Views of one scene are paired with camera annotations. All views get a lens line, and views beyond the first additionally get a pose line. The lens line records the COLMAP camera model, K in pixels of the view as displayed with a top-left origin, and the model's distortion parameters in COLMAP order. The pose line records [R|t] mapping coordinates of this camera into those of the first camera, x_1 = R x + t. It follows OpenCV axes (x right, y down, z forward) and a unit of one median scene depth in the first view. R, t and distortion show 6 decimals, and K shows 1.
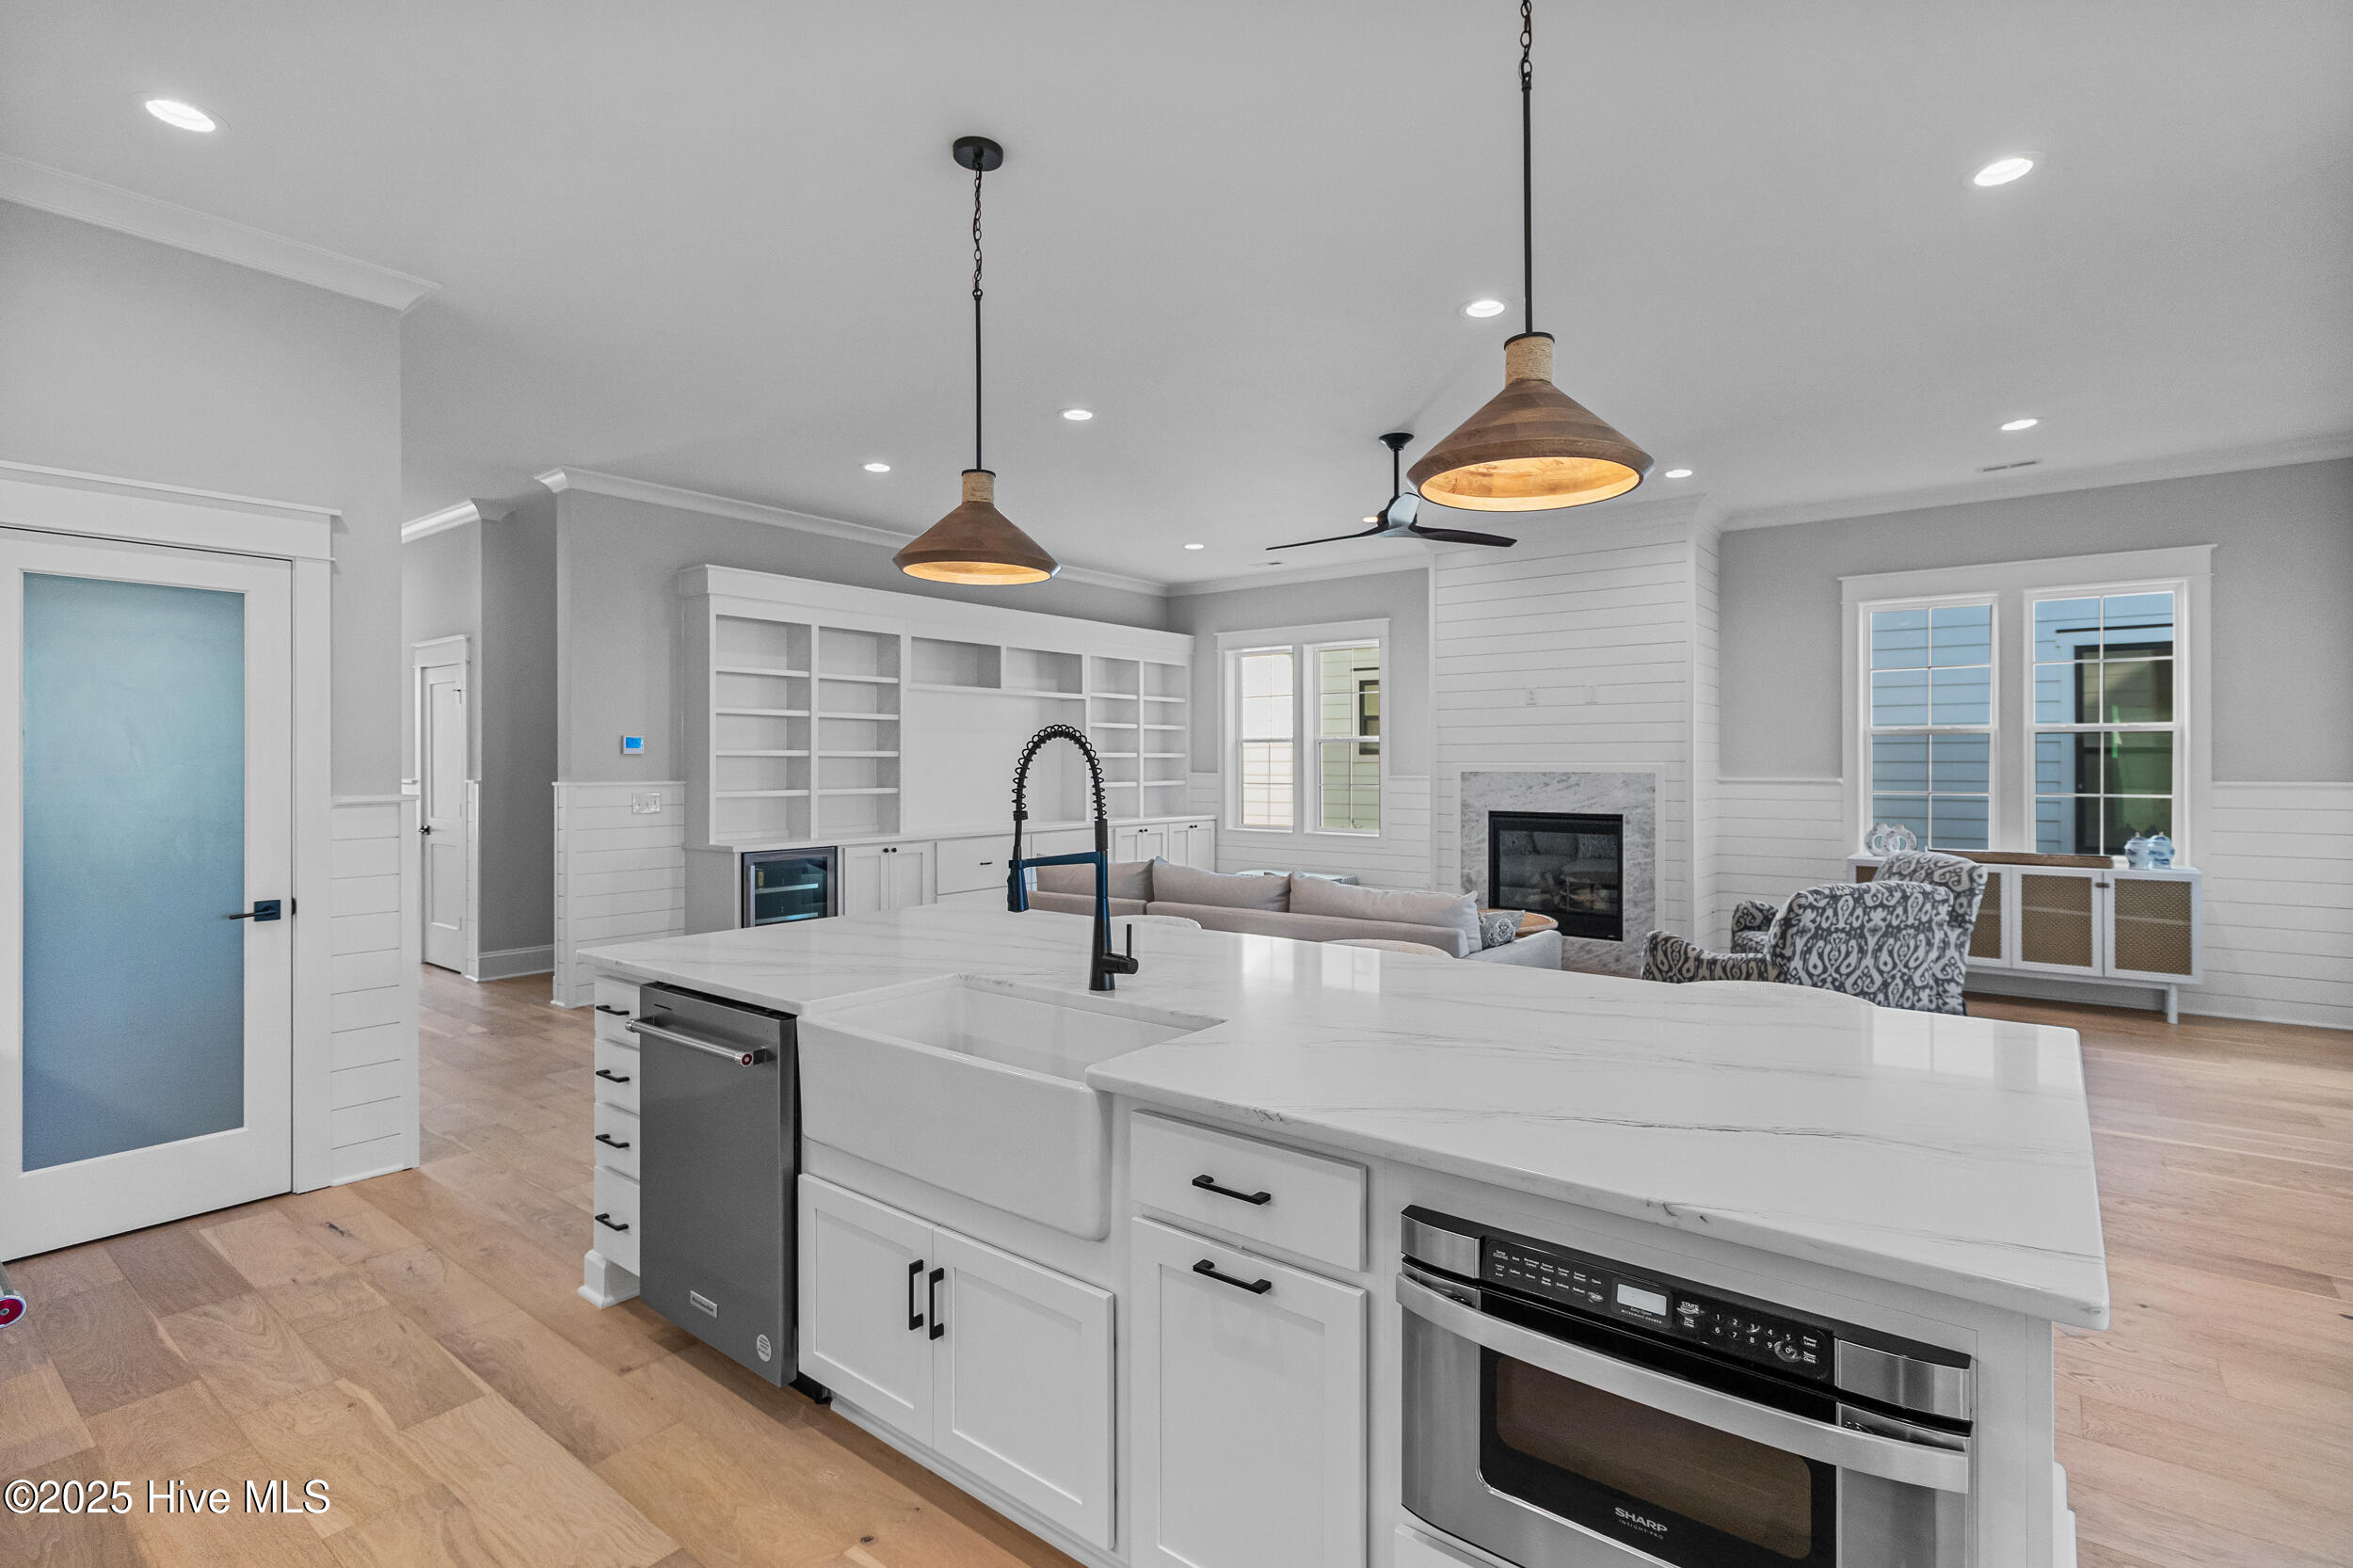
lens RADIAL K [[1102.0, 0, 1180.9], [0, 1102.0, 772.6], [0, 0, 1]] dist [-0.002633, -0.000360]
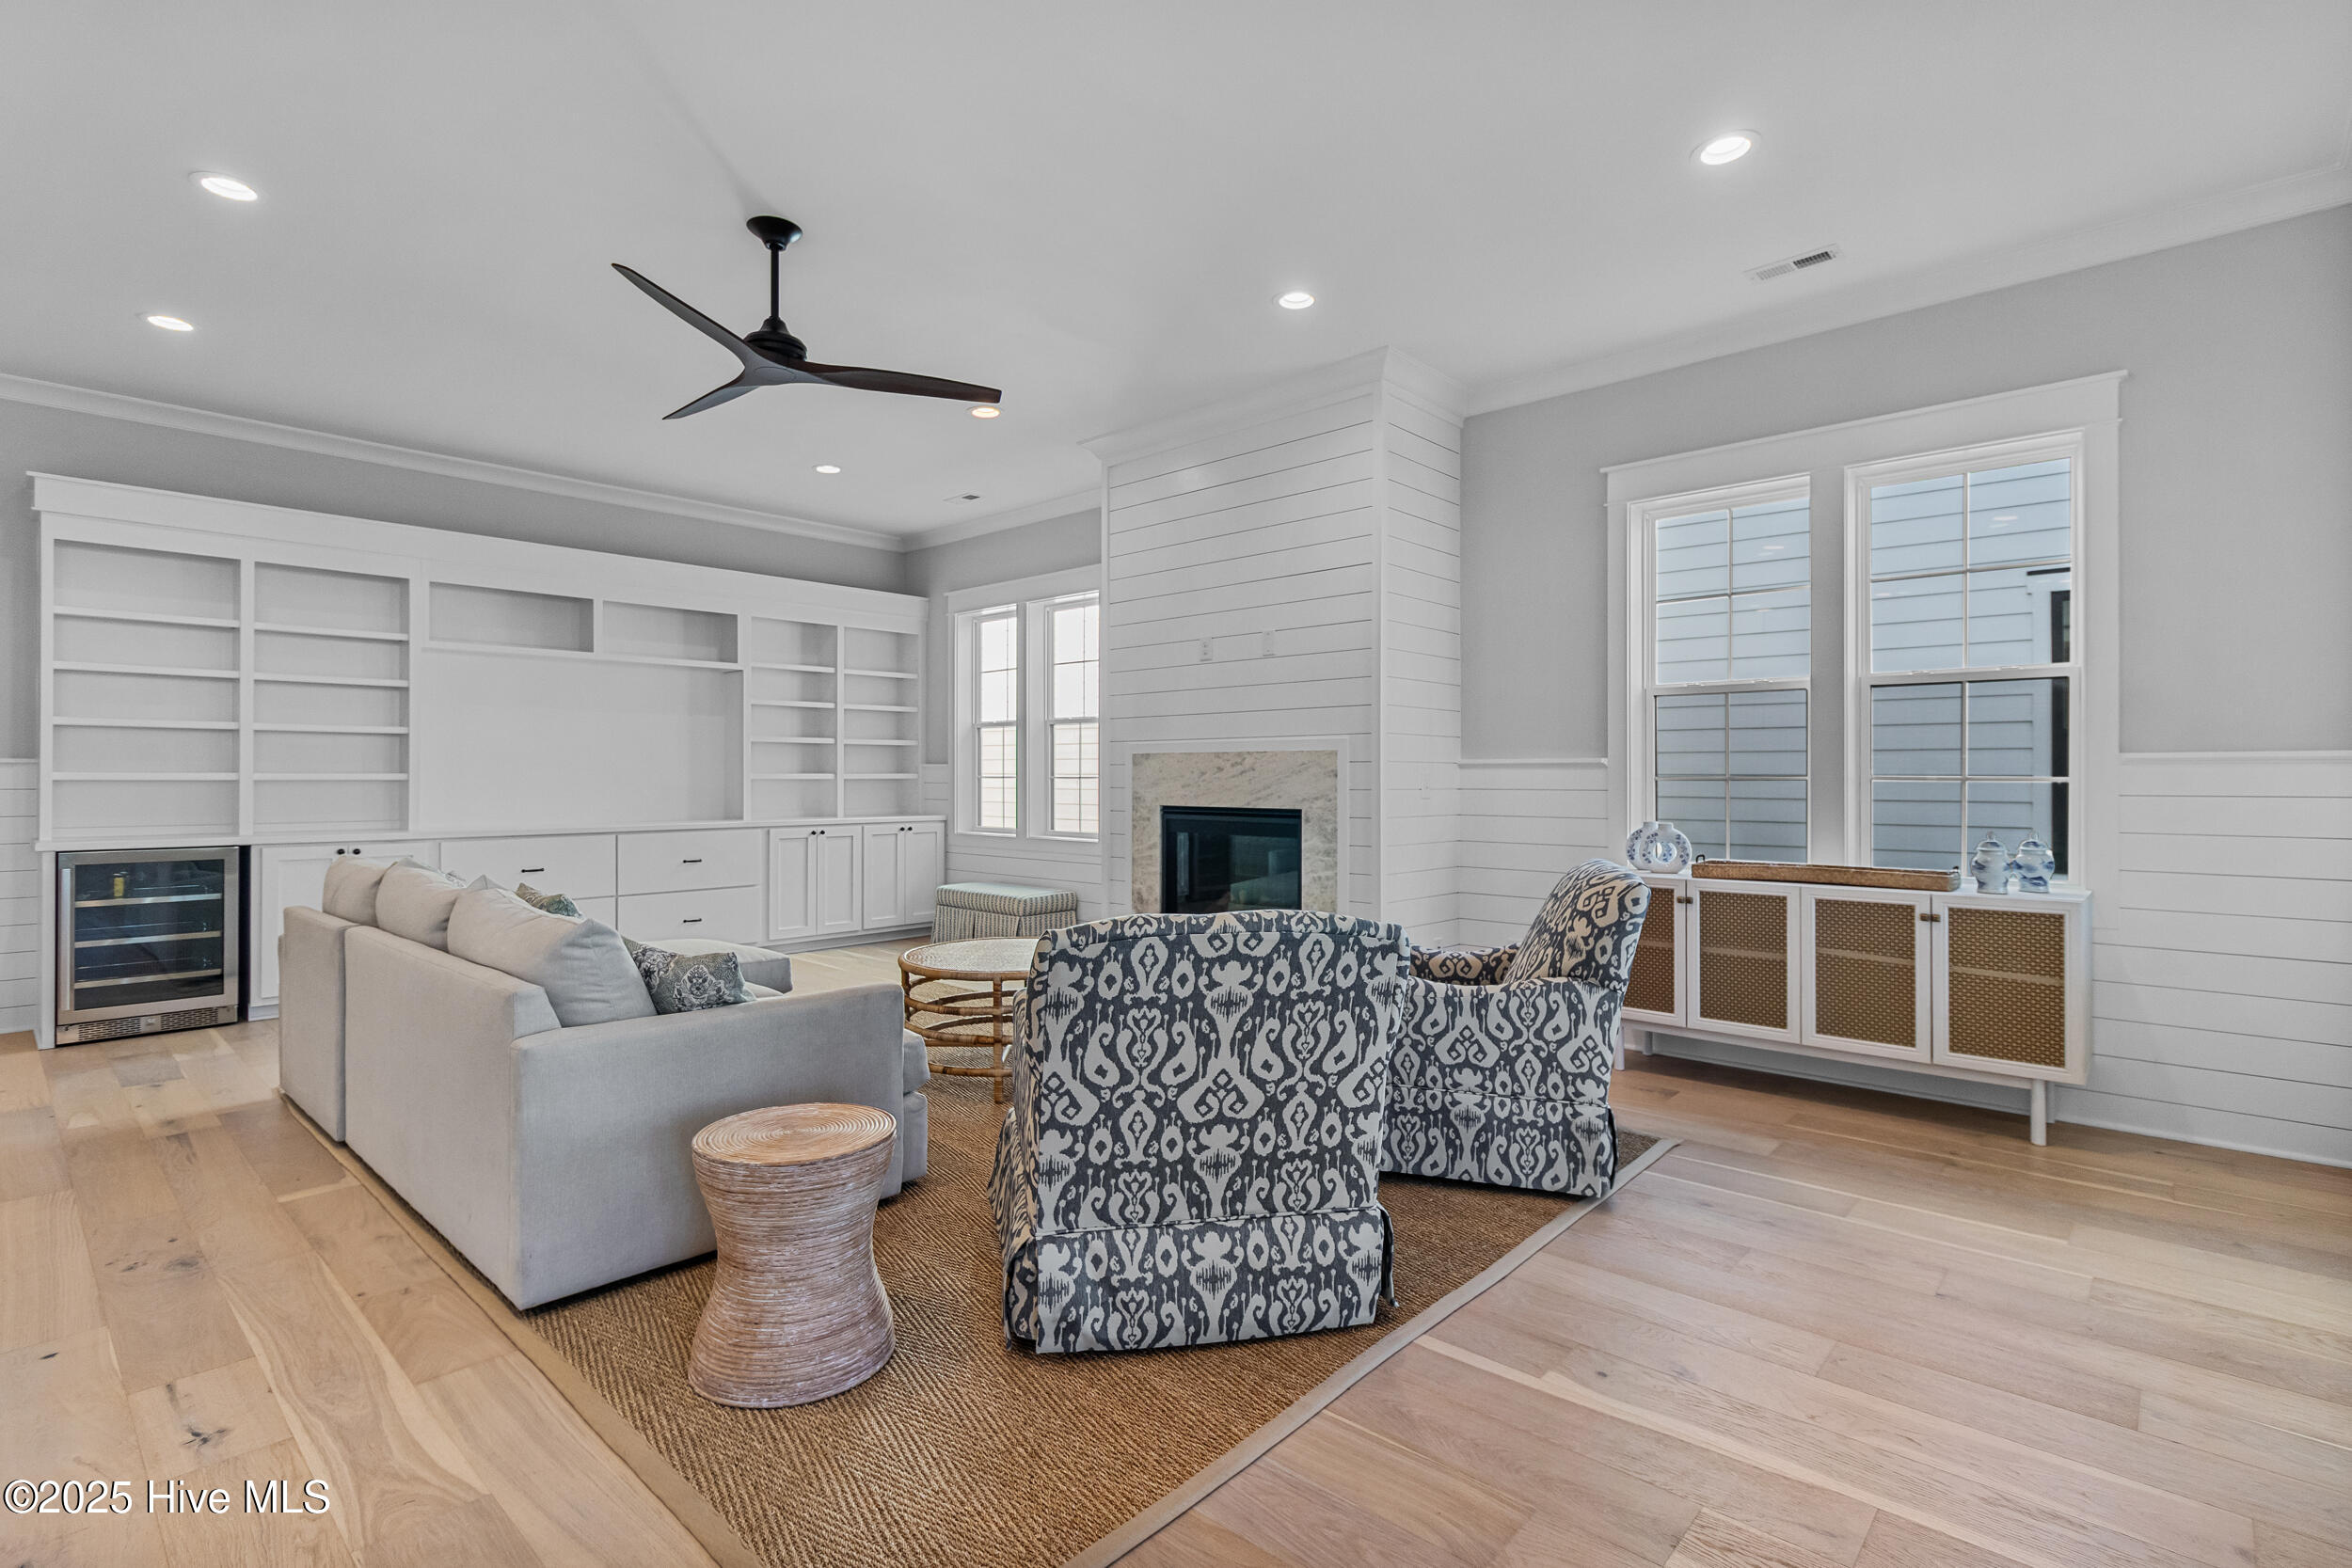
lens RADIAL K [[1107.2, 0, 1176.0], [0, 1107.2, 784.0], [0, 0, 1]] dist [-0.001372, -0.000136]
pose [[0.996730, 0.002134, -0.080779, 0.443534], [-0.002311, 0.999995, -0.002094, 0.027397], [0.080774, 0.002274, 0.996730, 0.323800]]
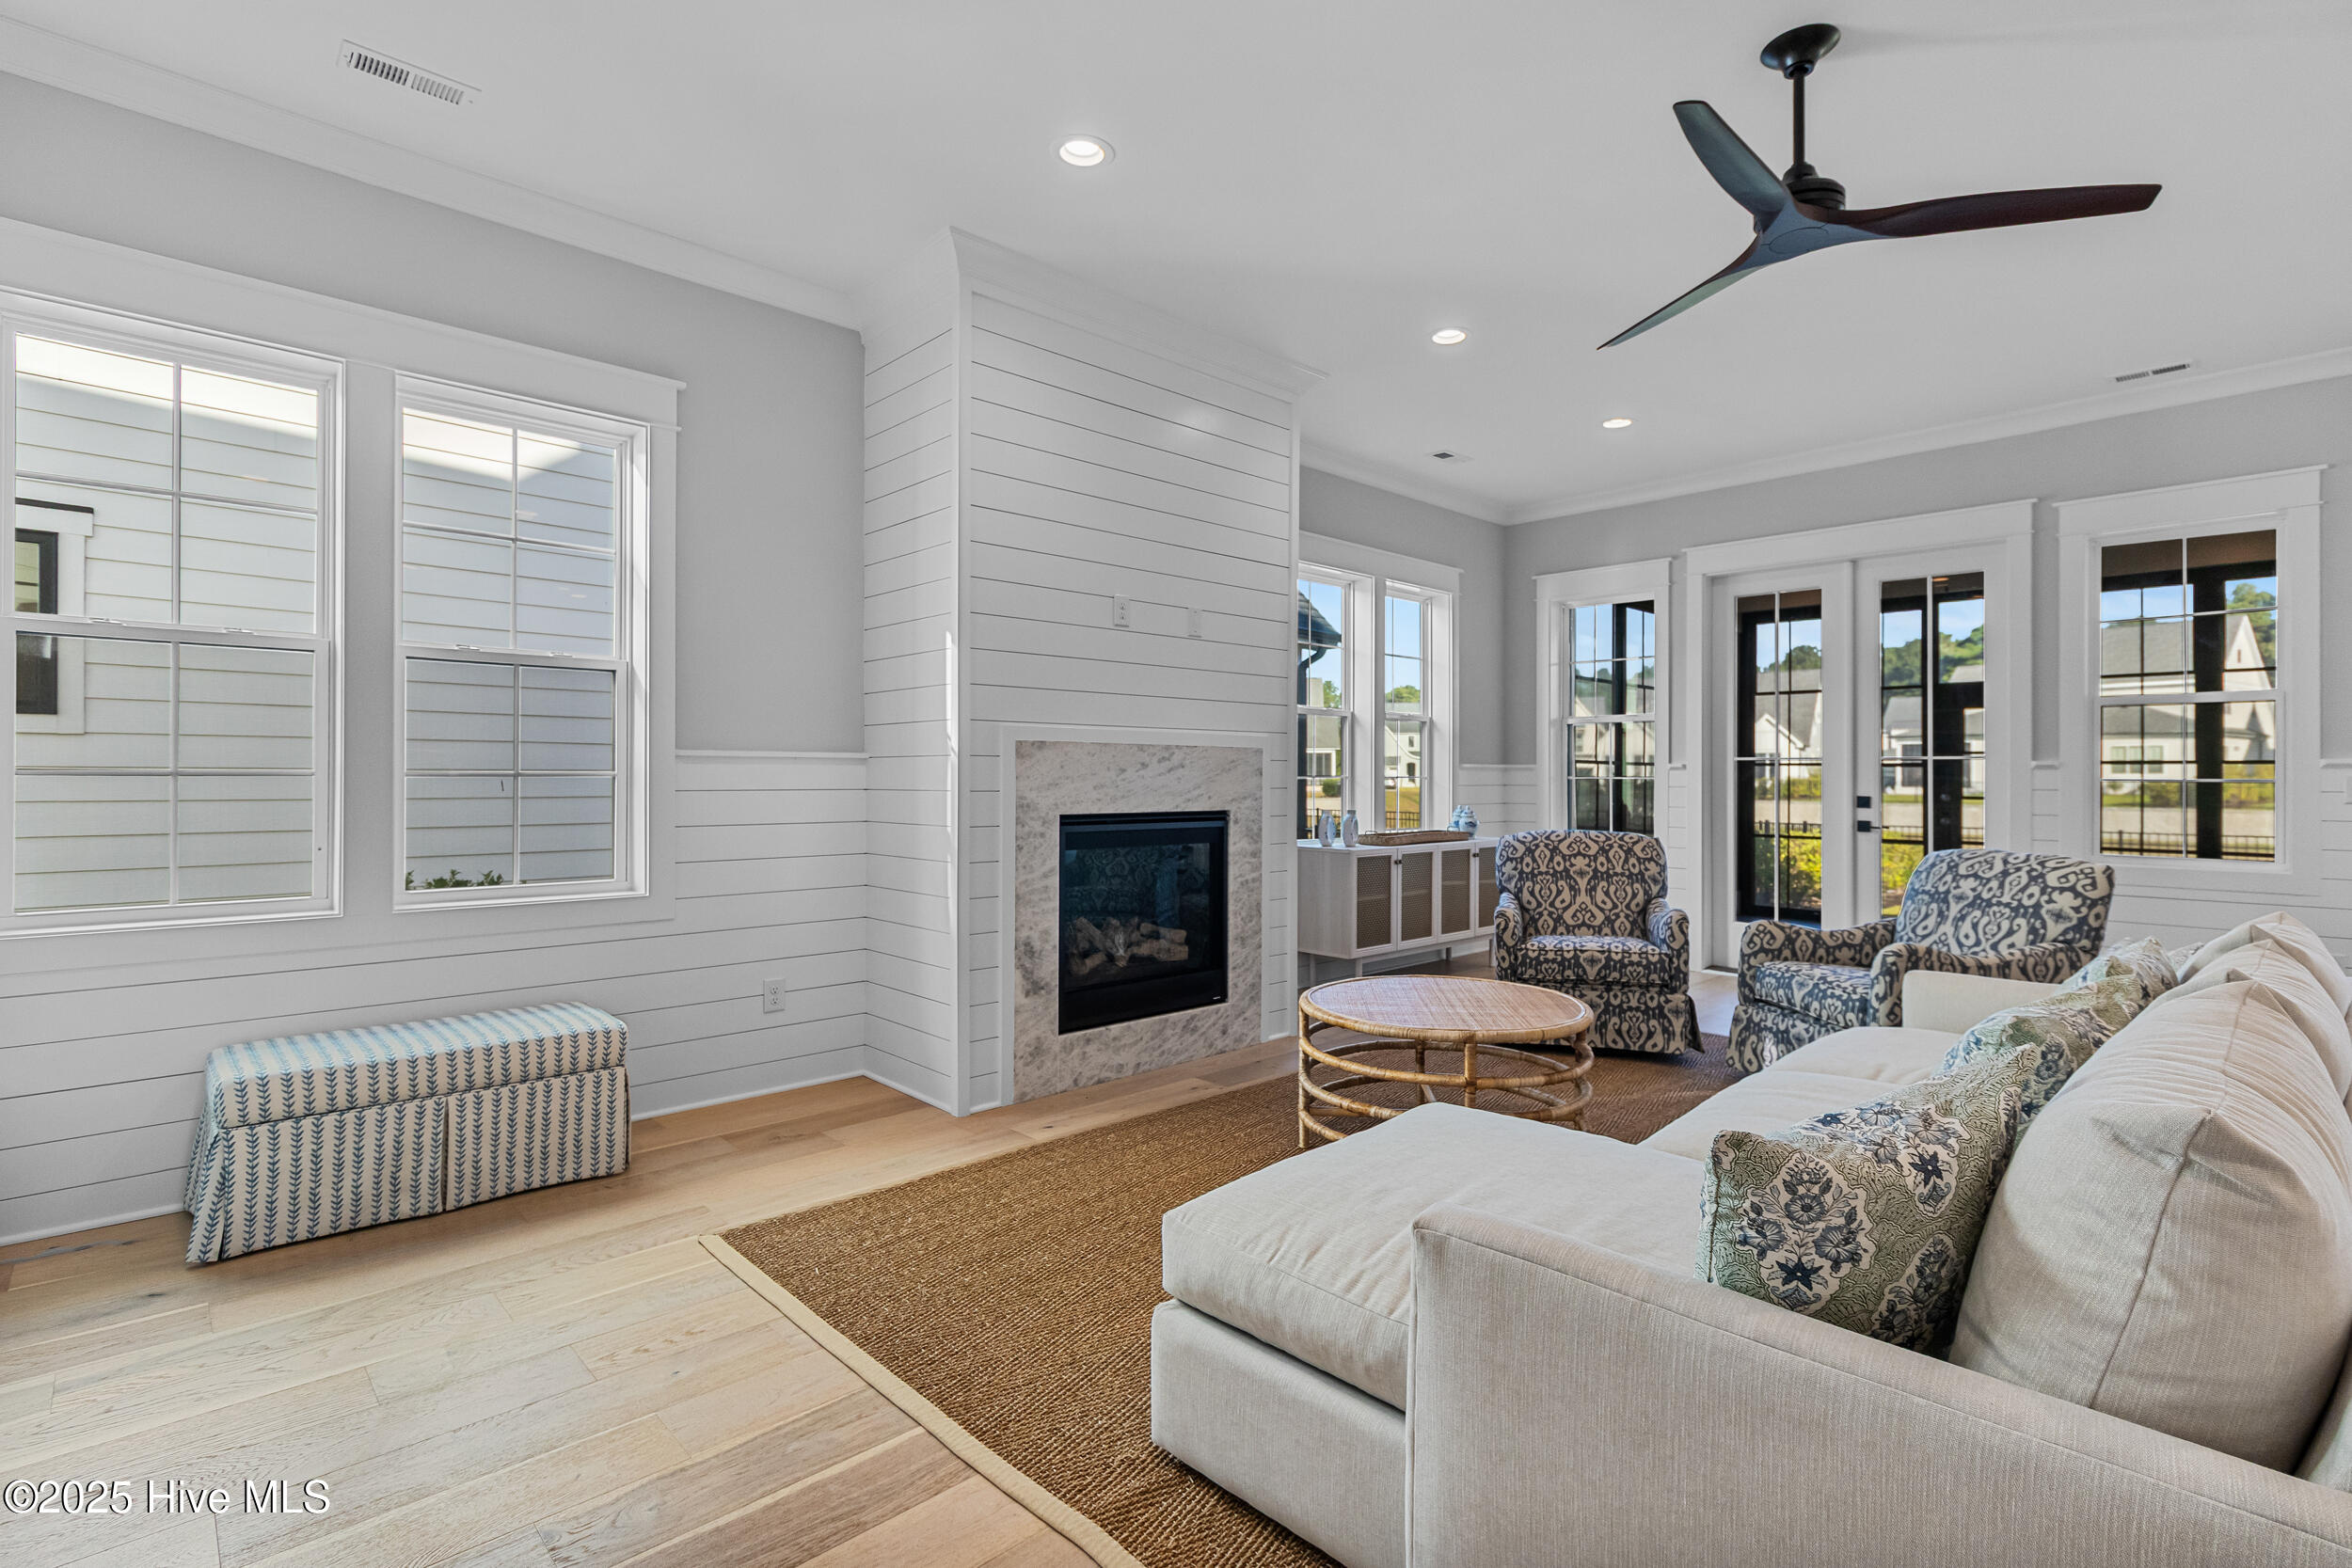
lens RADIAL K [[1101.5, 0, 1180.4], [0, 1101.5, 772.6], [0, 0, 1]] dist [-0.002633, -0.000360]
pose [[0.154028, 0.001627, 0.988065, -0.305214], [0.001961, 0.999996, -0.001952, 0.019469], [-0.988065, 0.002238, 0.154024, 1.089437]]
